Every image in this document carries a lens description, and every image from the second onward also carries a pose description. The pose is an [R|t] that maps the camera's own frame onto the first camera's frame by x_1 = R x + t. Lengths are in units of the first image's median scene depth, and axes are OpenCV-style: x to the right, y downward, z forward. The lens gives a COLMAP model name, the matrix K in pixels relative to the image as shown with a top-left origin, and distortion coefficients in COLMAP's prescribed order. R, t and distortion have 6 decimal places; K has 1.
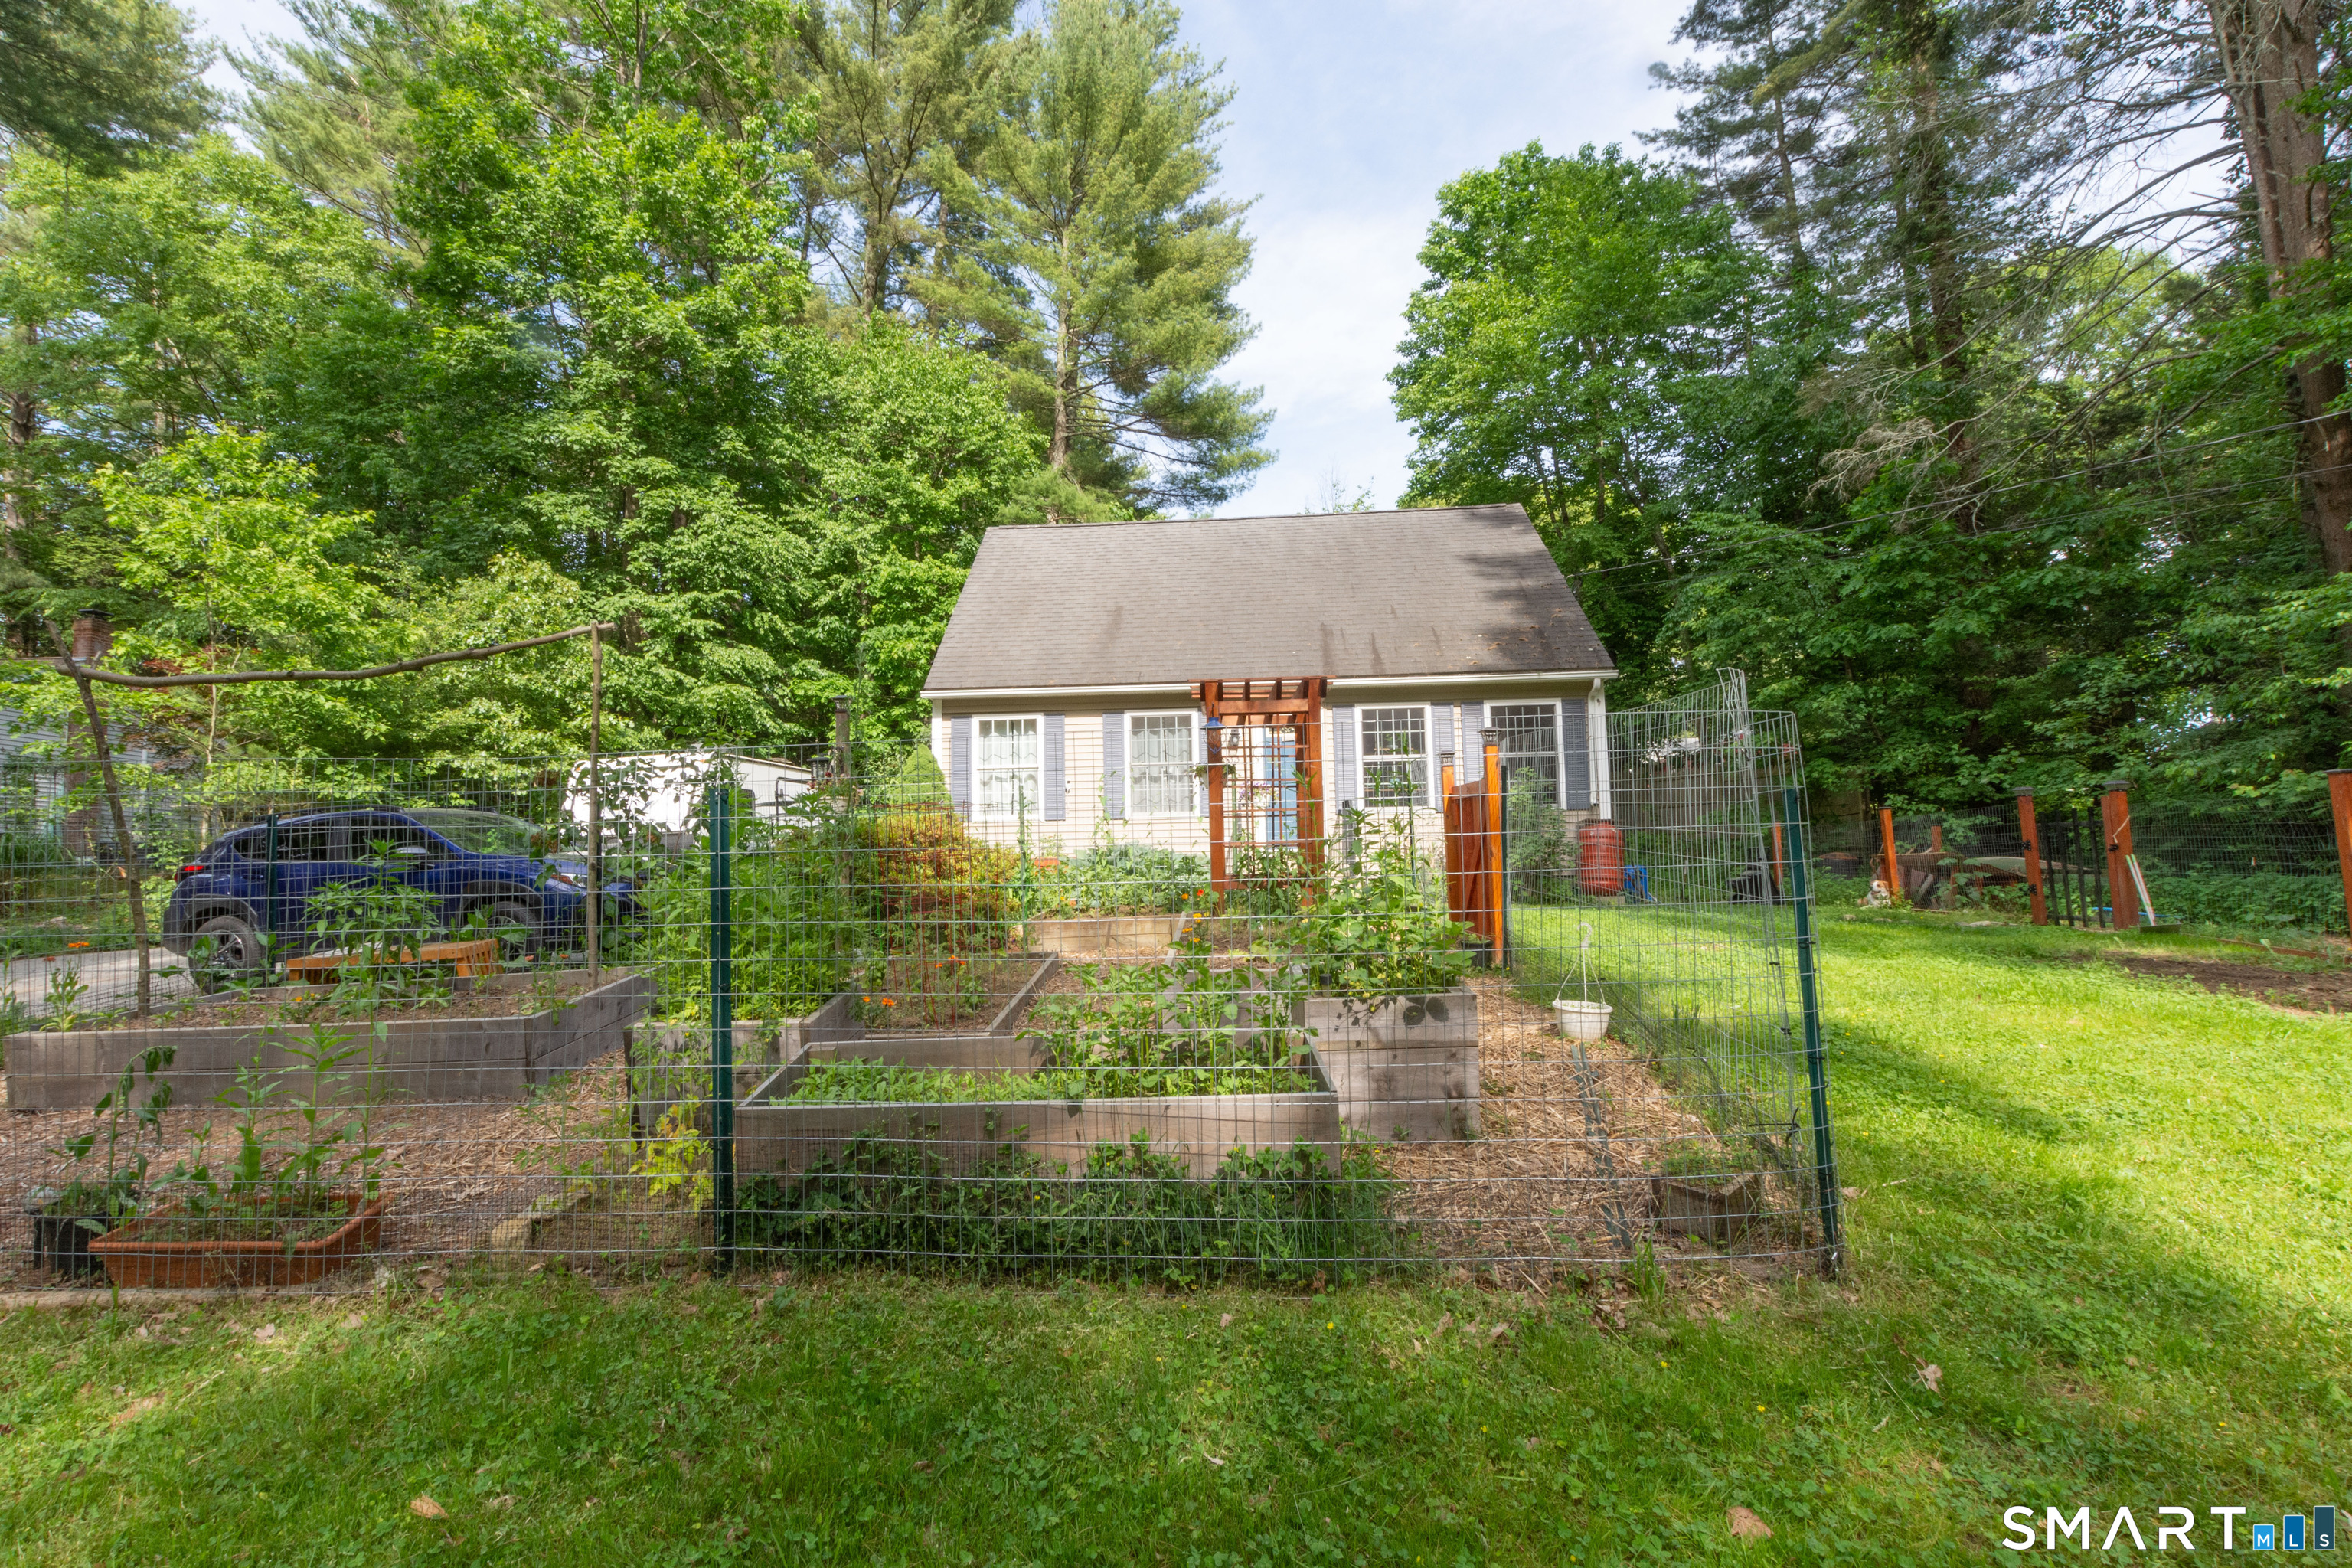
lens RADIAL K [[1048.3, 0, 1171.9], [0, 1048.3, 781.7], [0, 0, 1]] dist [0.008181, 0.000070]
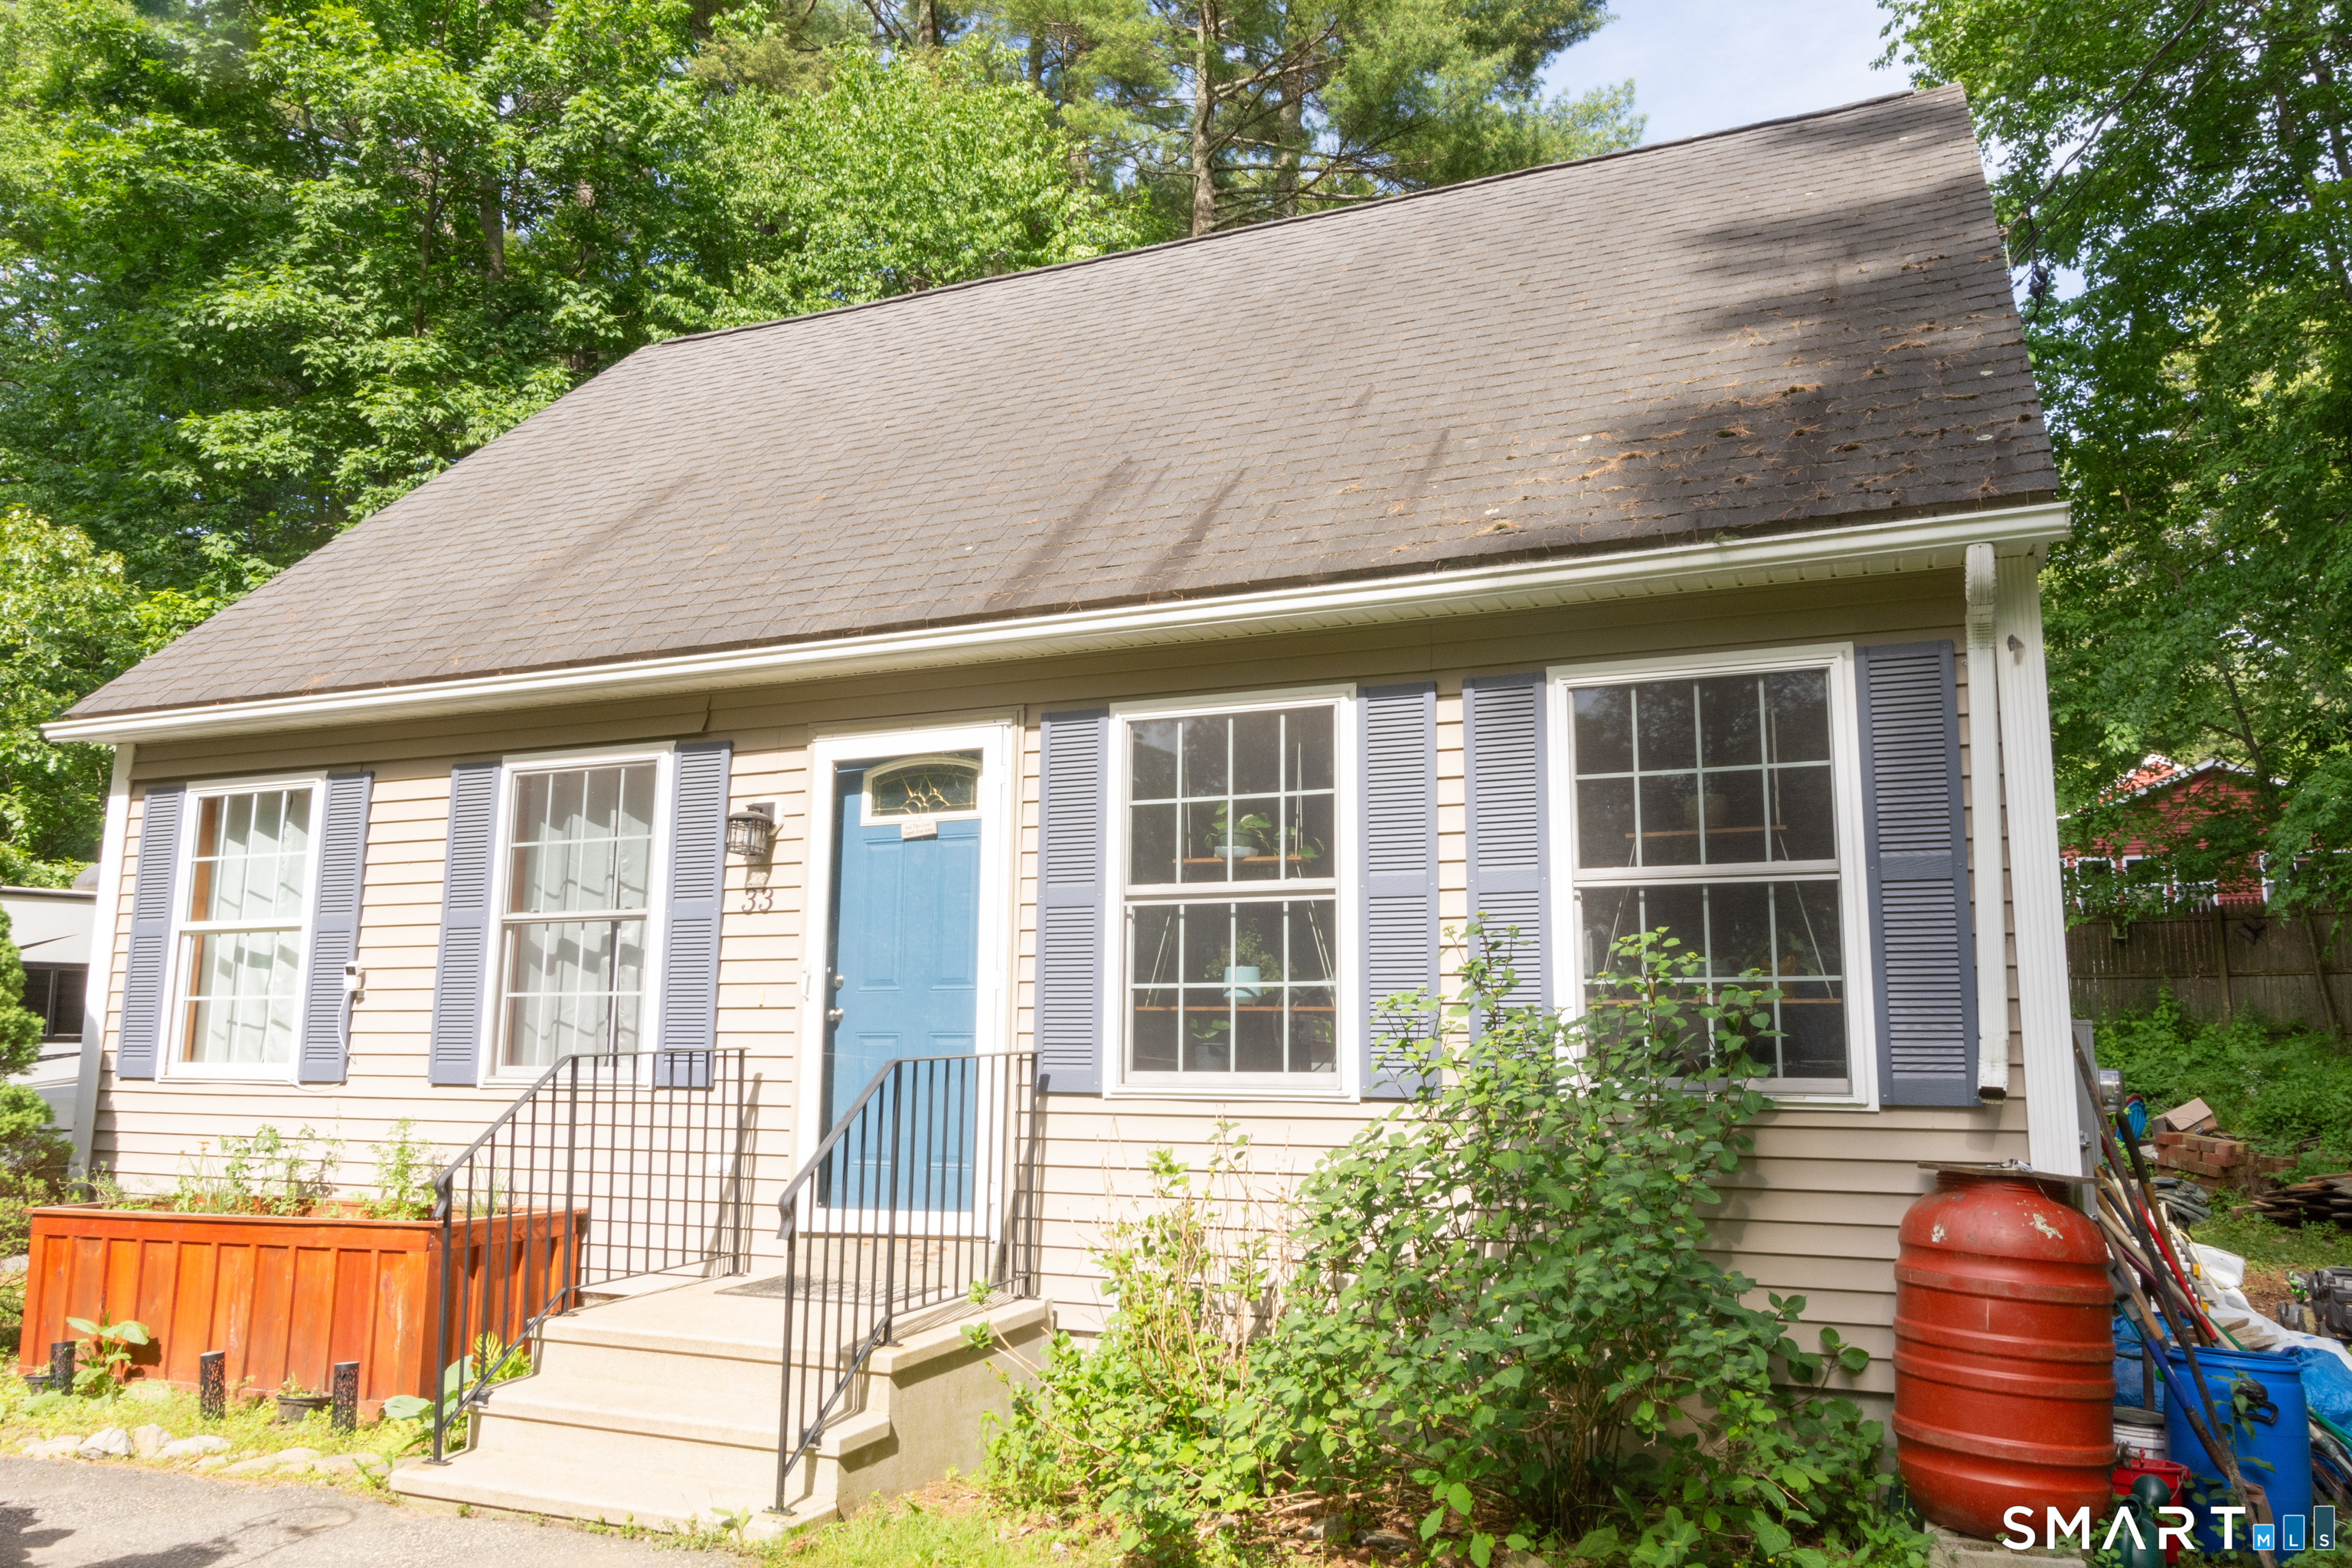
lens RADIAL K [[1683.7, 0, 1178.7], [0, 1683.7, 787.2], [0, 0, 1]] dist [0.048446, 0.003278]
pose [[0.952502, -0.029376, -0.303111, 0.323427], [0.011832, 0.998155, -0.059554, -0.023089], [0.304301, 0.053139, 0.951093, 0.549849]]
